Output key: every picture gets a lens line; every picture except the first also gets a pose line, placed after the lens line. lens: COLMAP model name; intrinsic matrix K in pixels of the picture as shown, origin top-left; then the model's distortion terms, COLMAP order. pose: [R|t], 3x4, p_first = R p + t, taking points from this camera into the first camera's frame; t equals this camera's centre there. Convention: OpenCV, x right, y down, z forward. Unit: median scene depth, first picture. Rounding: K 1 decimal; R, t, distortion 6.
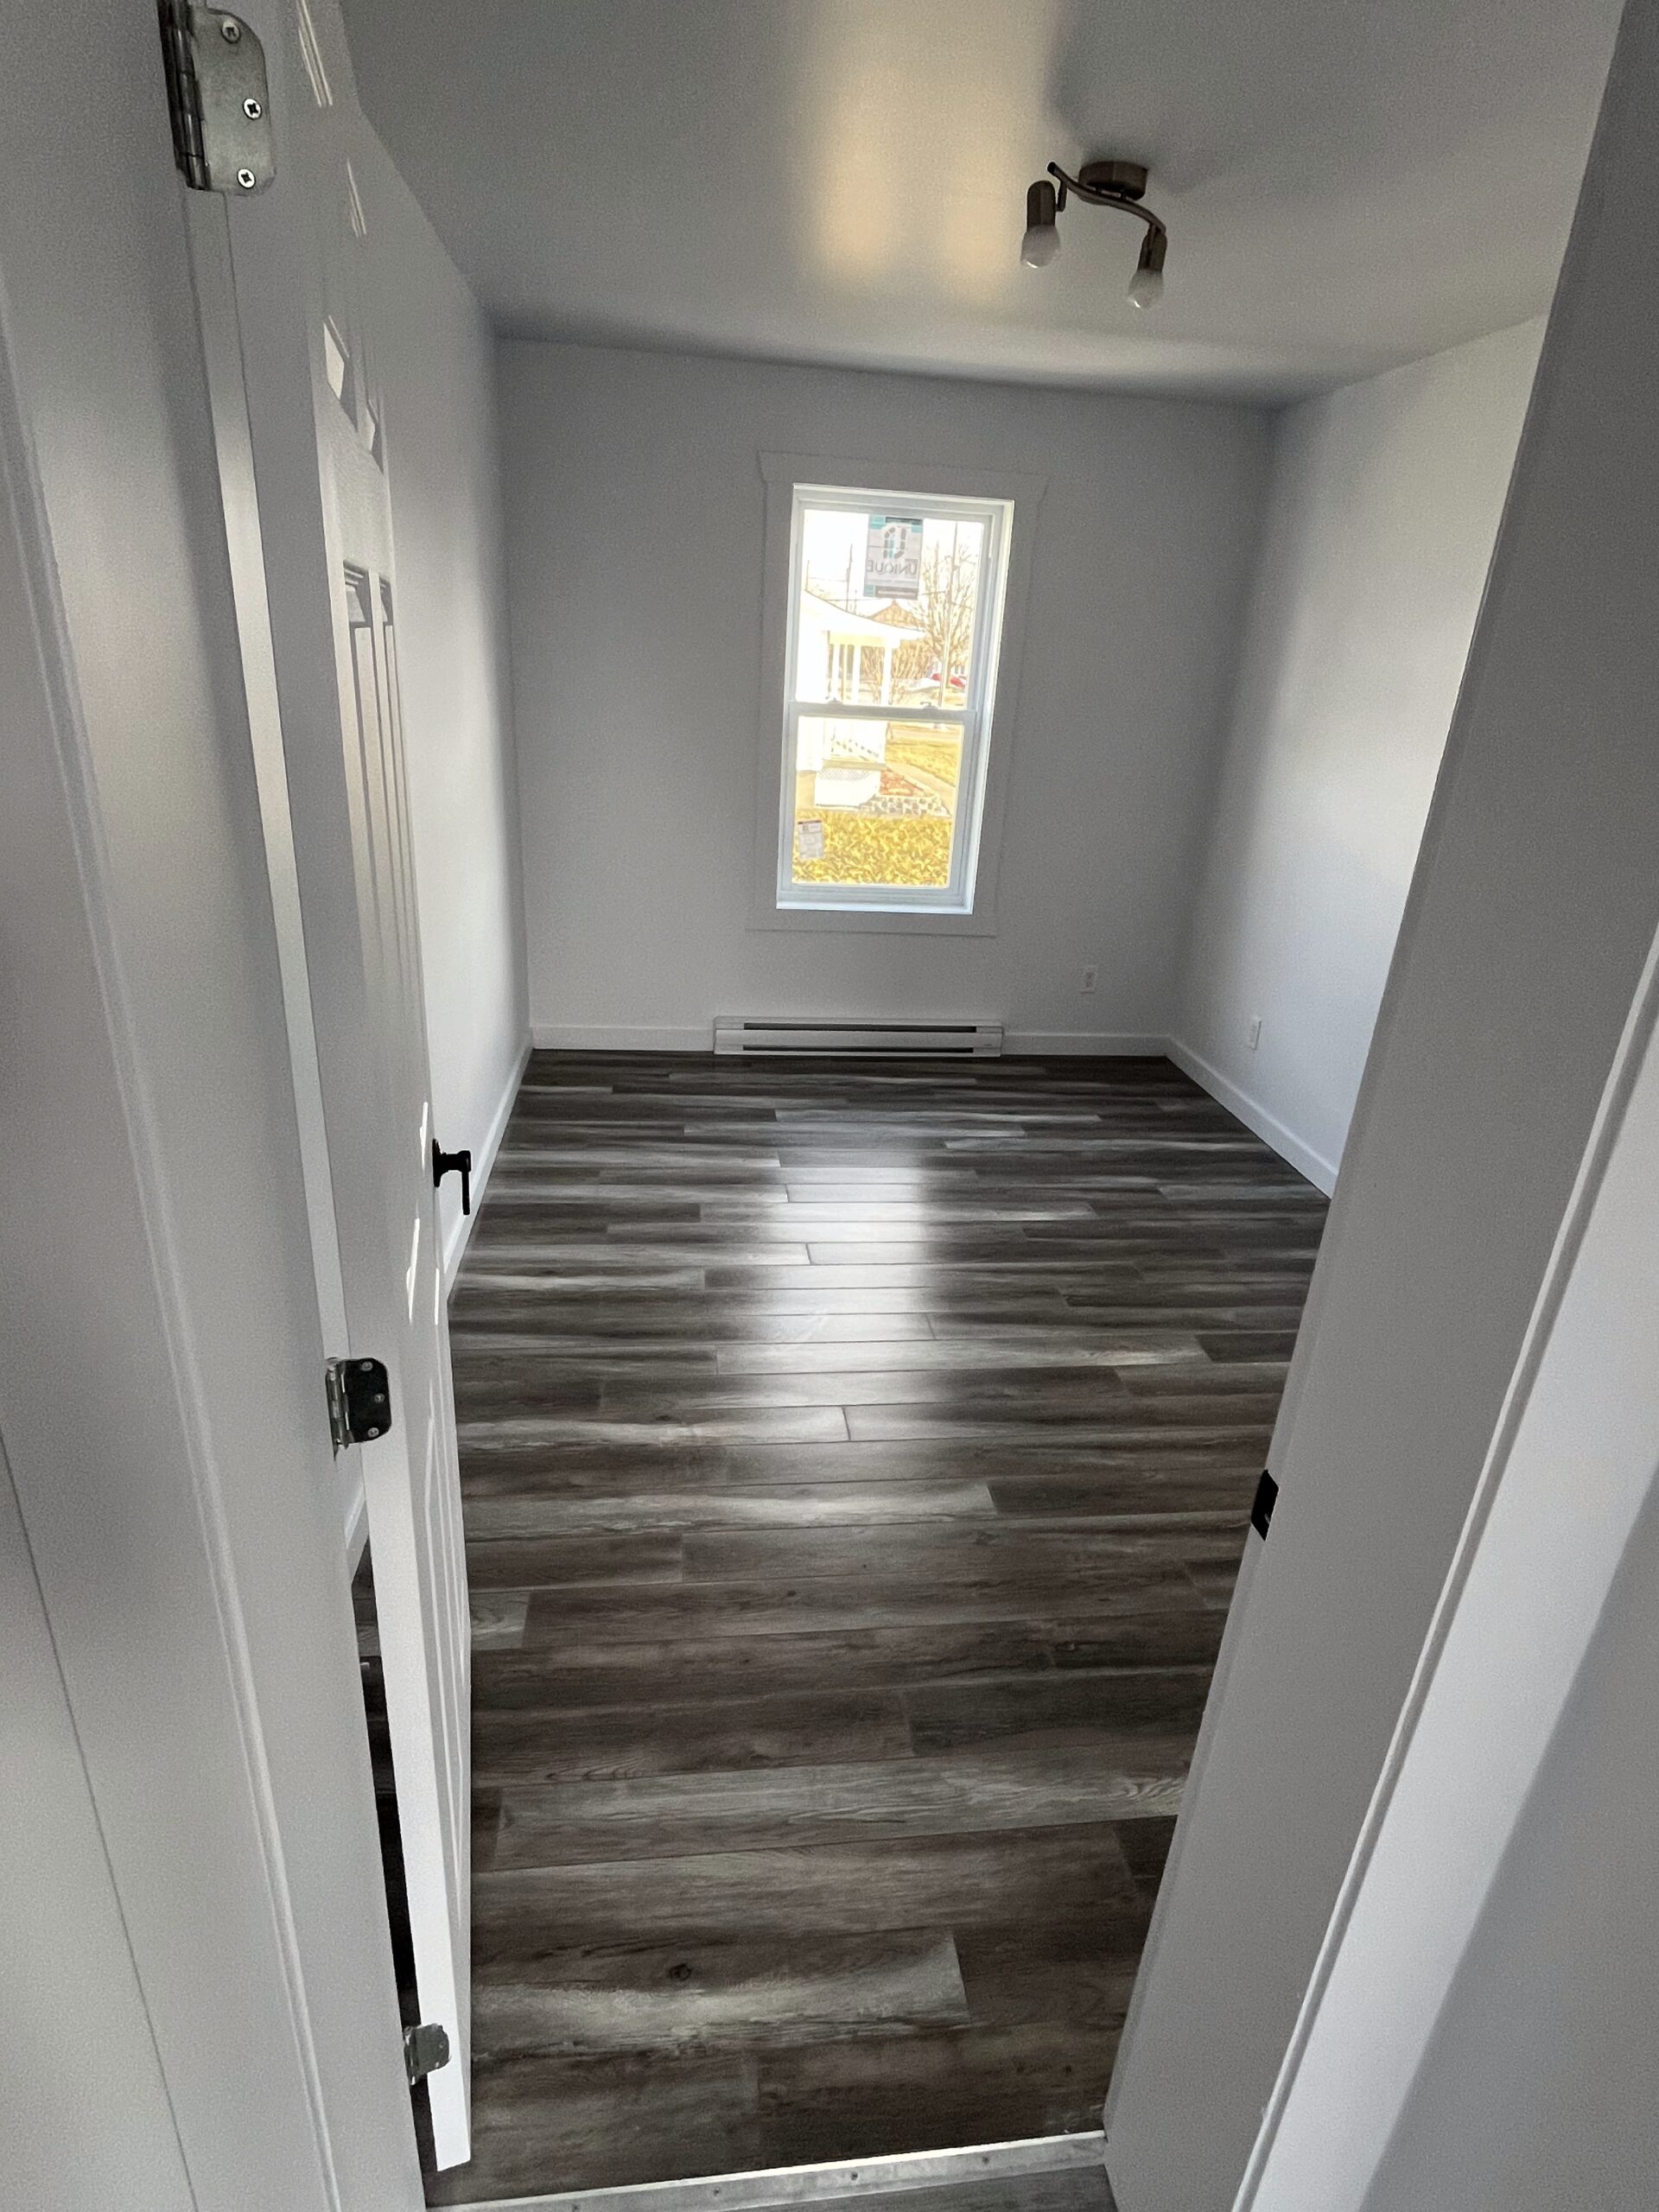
lens RADIAL K [[1187.6, 0, 823.5], [0, 1187.6, 1109.7], [0, 0, 1]] dist [-0.024065, -0.000706]
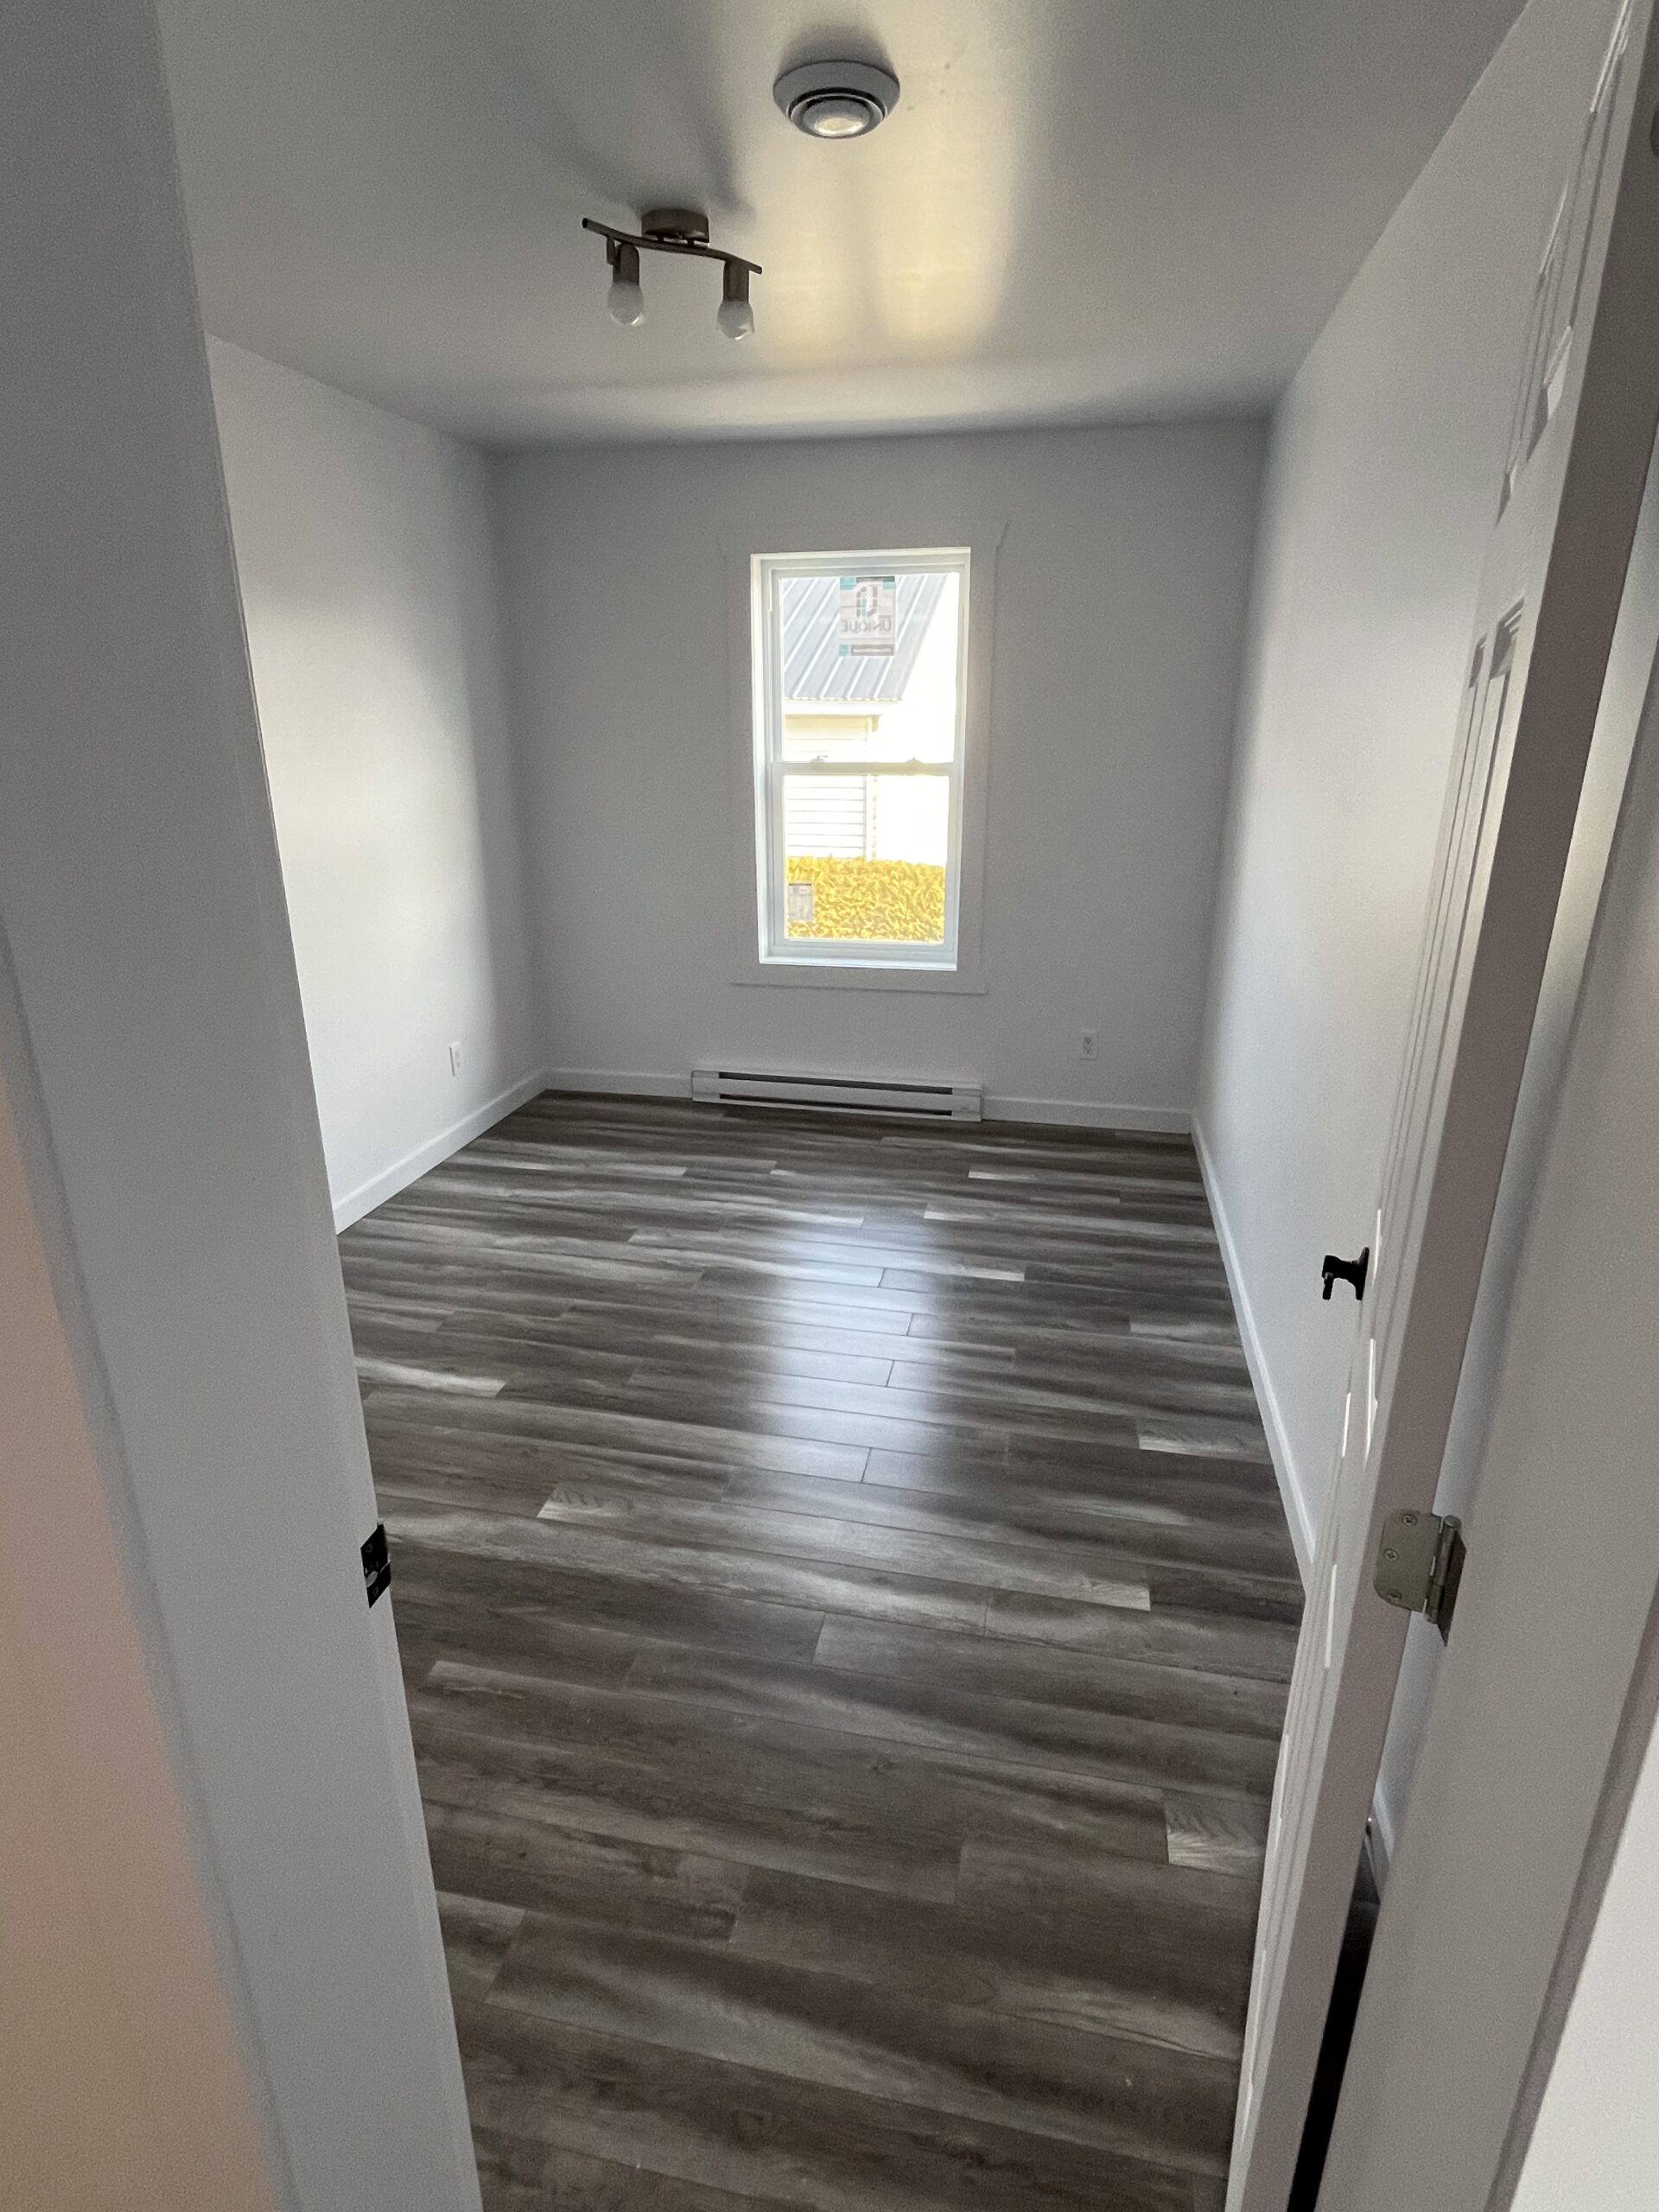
lens RADIAL K [[1187.6, 0, 824.6], [0, 1187.6, 1086.3], [0, 0, 1]] dist [-0.024065, -0.000706]
pose [[0.938404, 0.050179, -0.341878, 0.384729], [-0.077649, 0.994718, -0.067135, -0.000058], [0.336704, 0.089547, 0.937343, 0.081895]]
